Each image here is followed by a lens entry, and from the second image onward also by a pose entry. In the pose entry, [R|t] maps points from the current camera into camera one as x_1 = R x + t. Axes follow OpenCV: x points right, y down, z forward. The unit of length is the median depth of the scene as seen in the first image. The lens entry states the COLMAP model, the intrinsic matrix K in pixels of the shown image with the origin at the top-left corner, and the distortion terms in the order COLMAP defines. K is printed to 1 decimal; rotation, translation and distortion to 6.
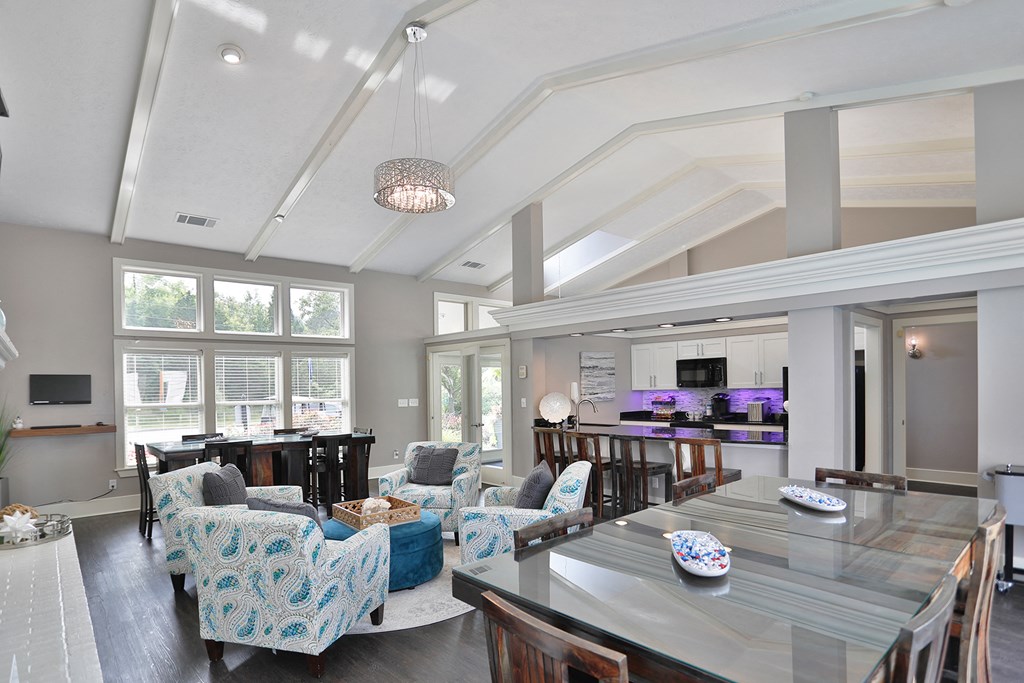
lens RADIAL K [[543.3, 0, 486.4], [0, 543.3, 390.0], [0, 0, 1]] dist [-0.052119, 0.000212]
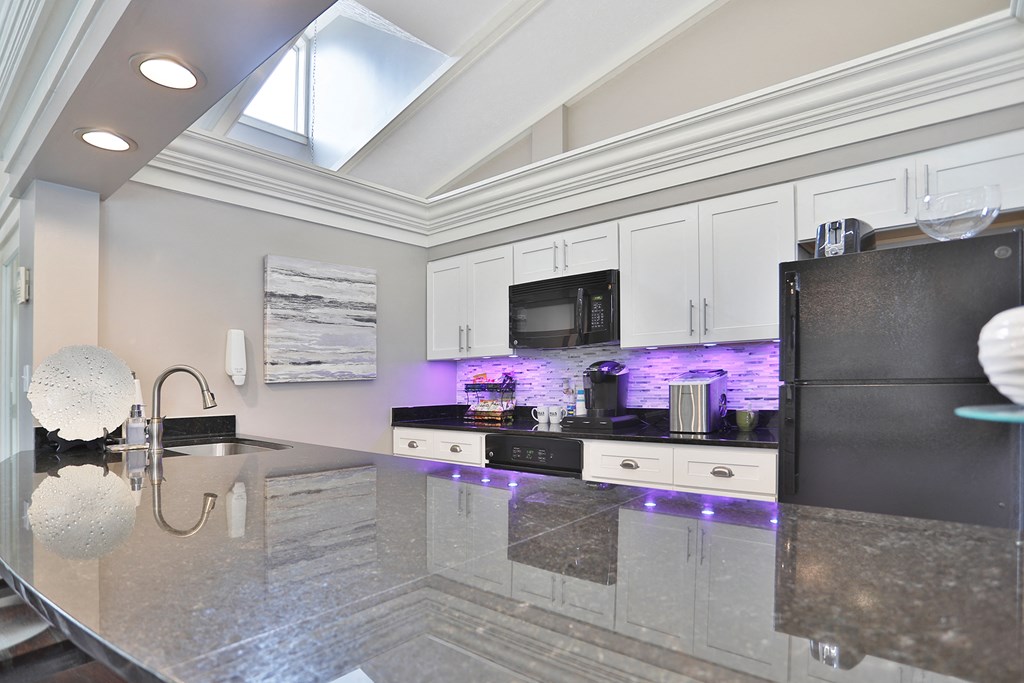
lens RADIAL K [[547.2, 0, 504.0], [0, 547.2, 386.8], [0, 0, 1]] dist [-0.024670, 0.000828]
pose [[0.985932, 0.004398, 0.167090, 0.278949], [-0.004455, 0.999990, -0.000031, 0.024742], [-0.167088, -0.000714, 0.985942, 0.581616]]
